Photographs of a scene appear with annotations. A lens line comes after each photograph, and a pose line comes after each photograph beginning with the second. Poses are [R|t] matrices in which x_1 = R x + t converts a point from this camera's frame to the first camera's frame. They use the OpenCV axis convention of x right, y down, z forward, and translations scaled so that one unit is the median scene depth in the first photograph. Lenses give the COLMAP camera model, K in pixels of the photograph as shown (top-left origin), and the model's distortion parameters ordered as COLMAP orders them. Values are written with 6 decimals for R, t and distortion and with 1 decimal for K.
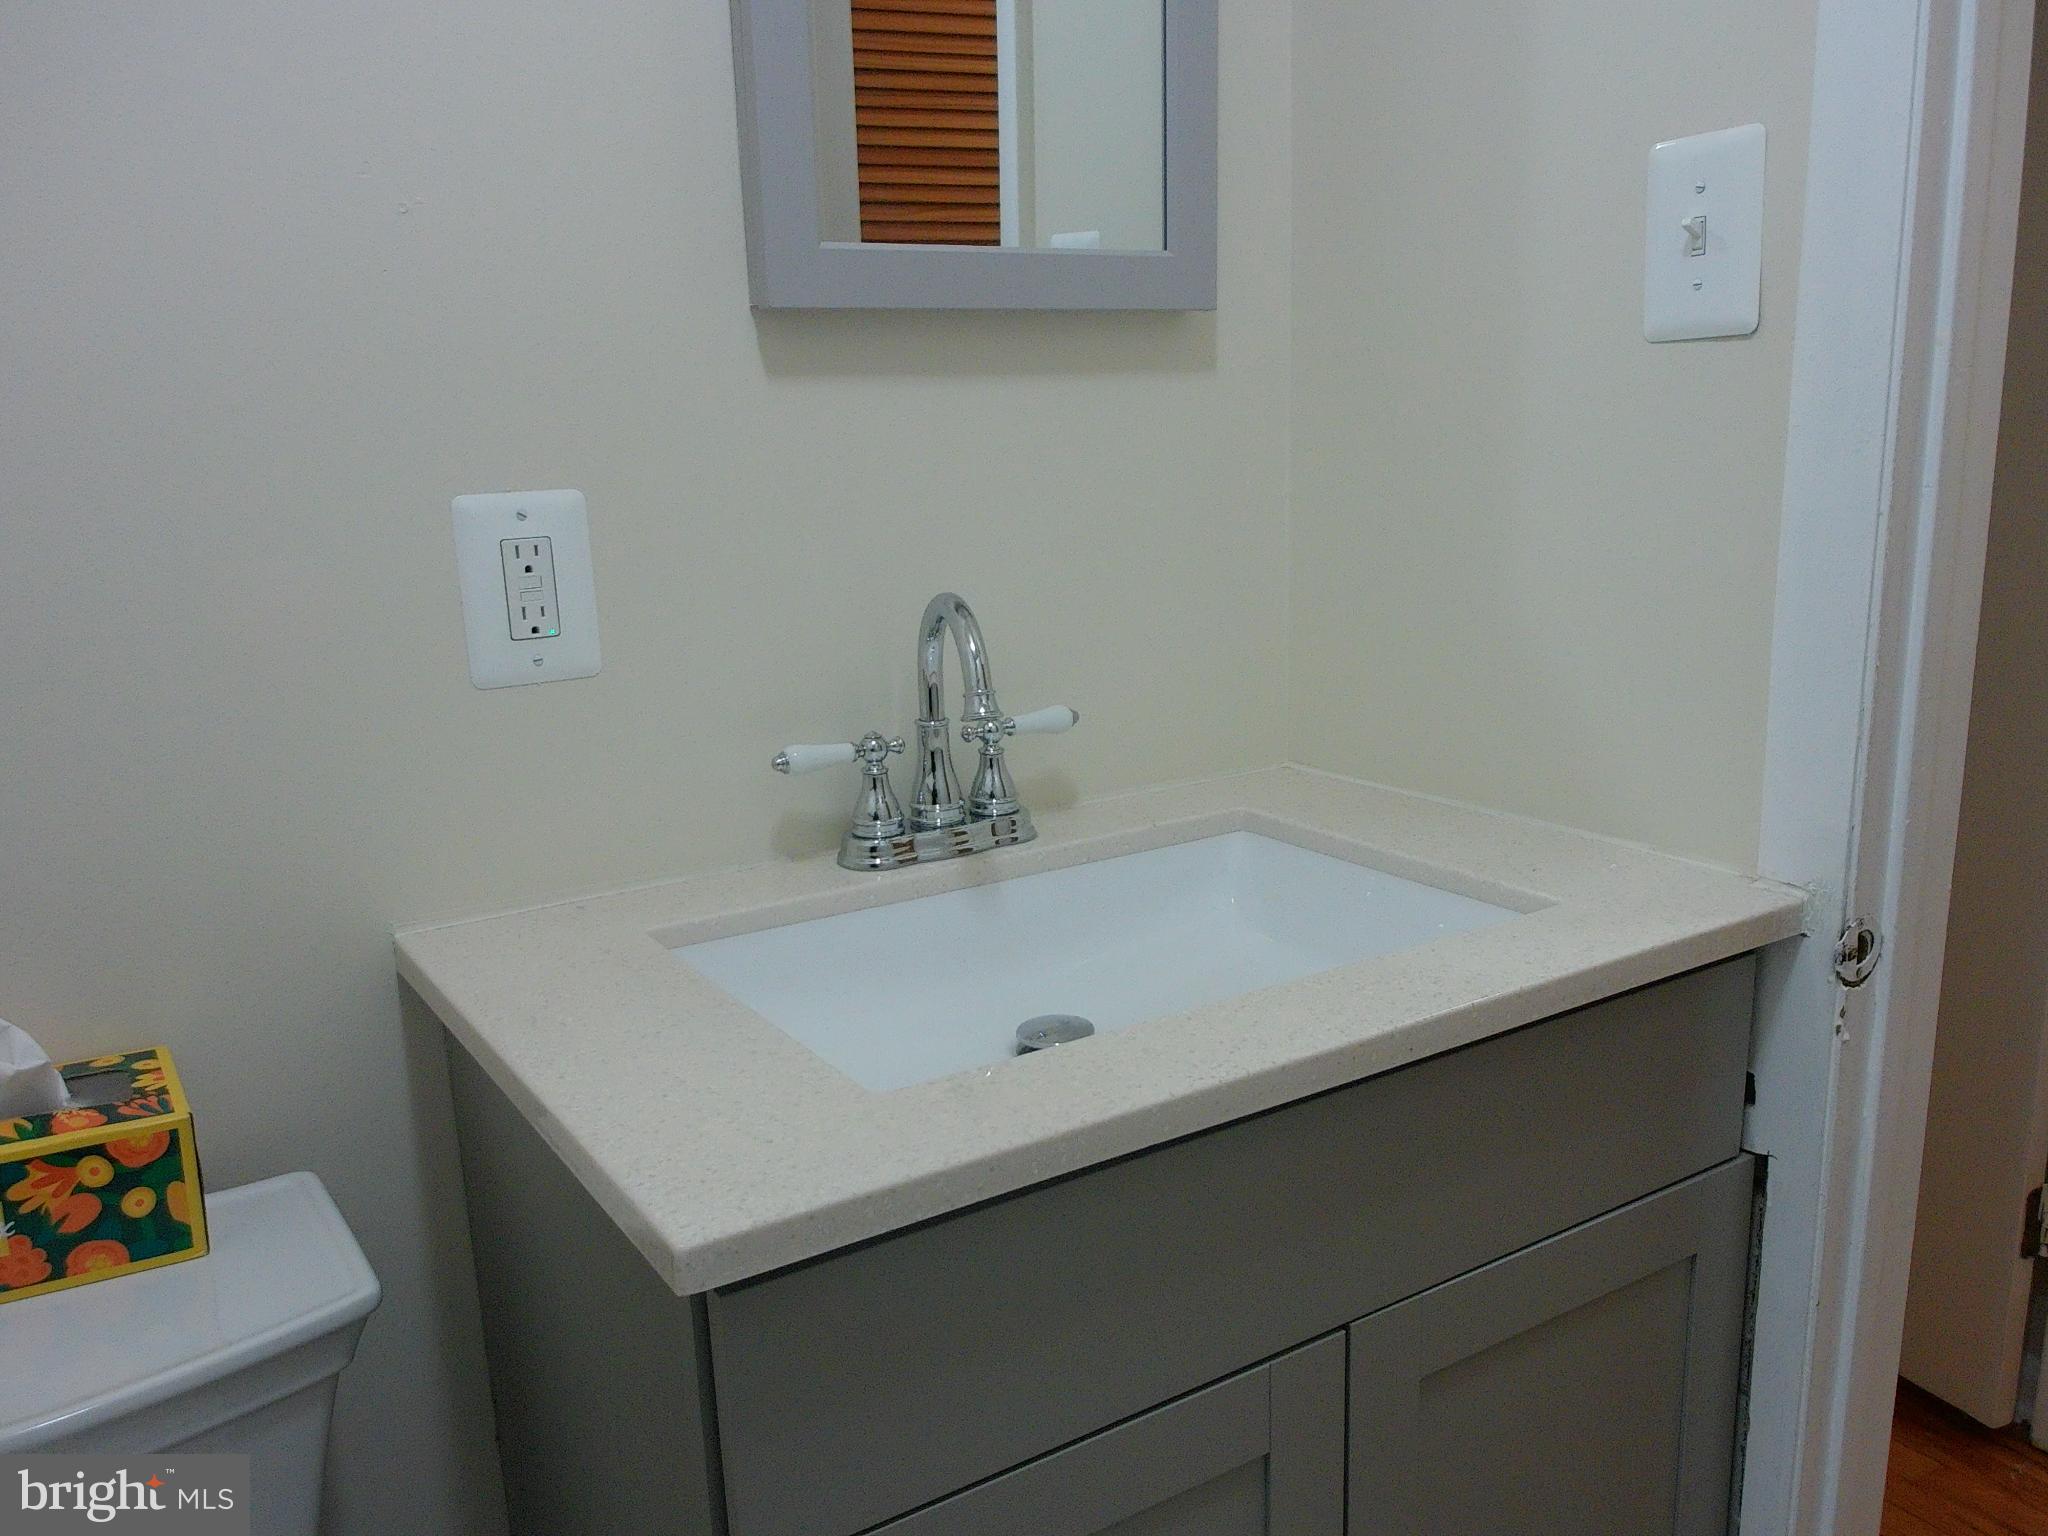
lens RADIAL K [[1672.3, 0, 1033.2], [0, 1672.3, 821.3], [0, 0, 1]] dist [0.032948, -0.076452]
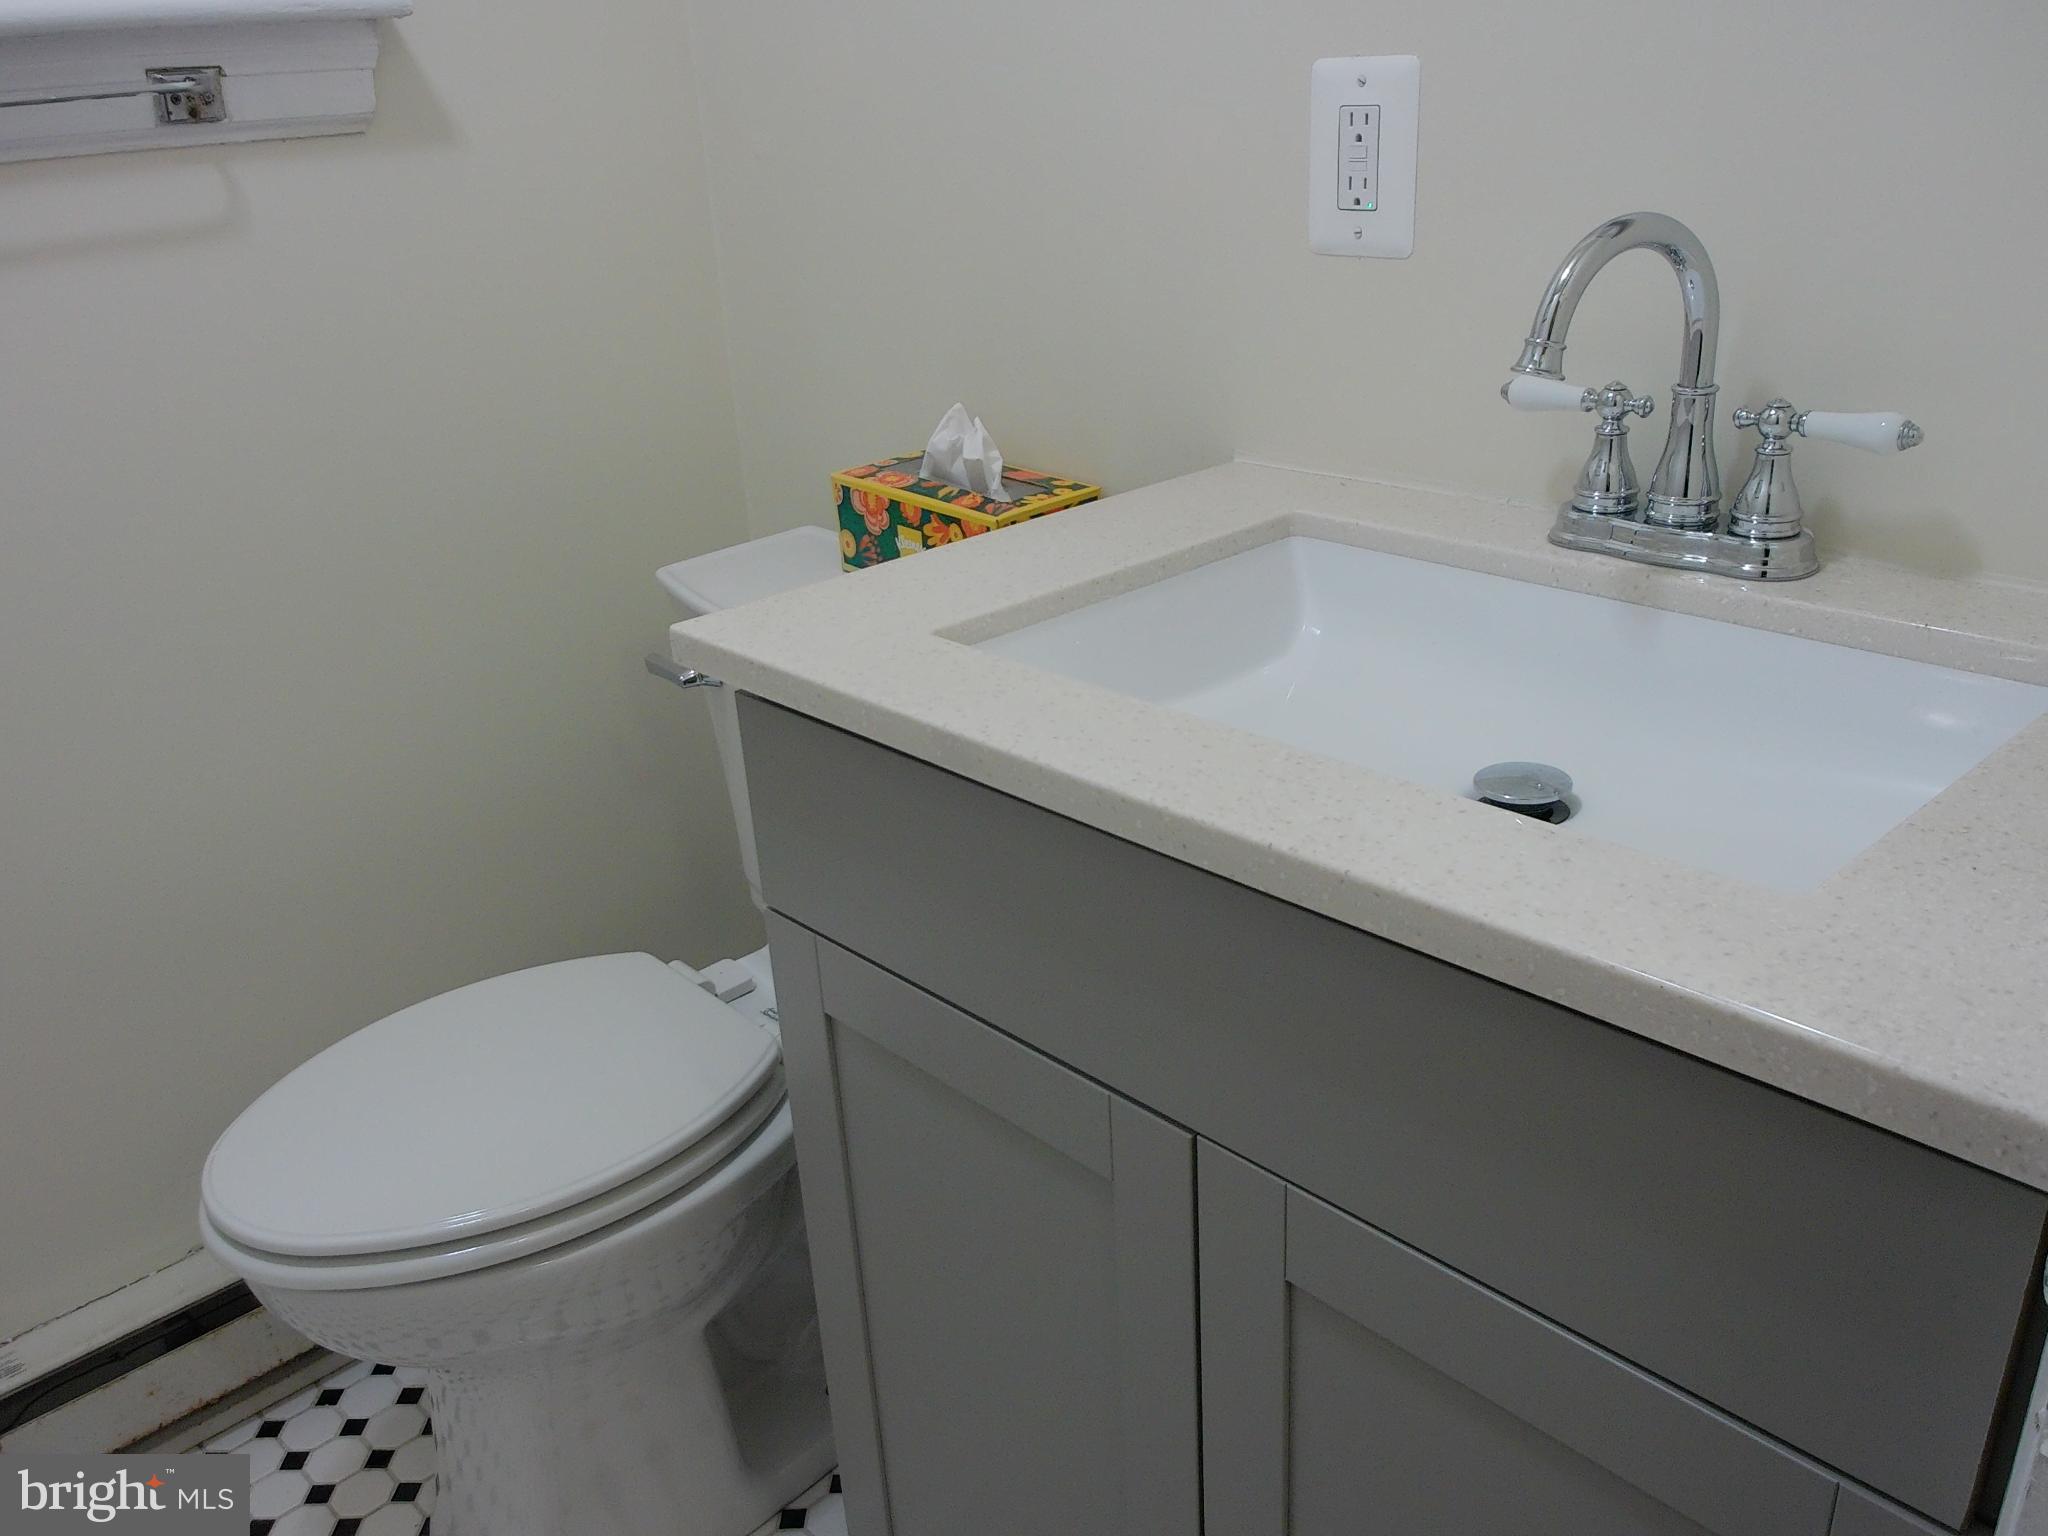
lens RADIAL K [[1672.3, 0, 1033.2], [0, 1672.3, 821.3], [0, 0, 1]] dist [0.032948, -0.076452]
pose [[0.181036, 0.433204, -0.882927, 0.738199], [-0.199298, 0.895294, 0.398407, -0.144124], [0.963071, 0.103840, 0.248417, 0.592674]]
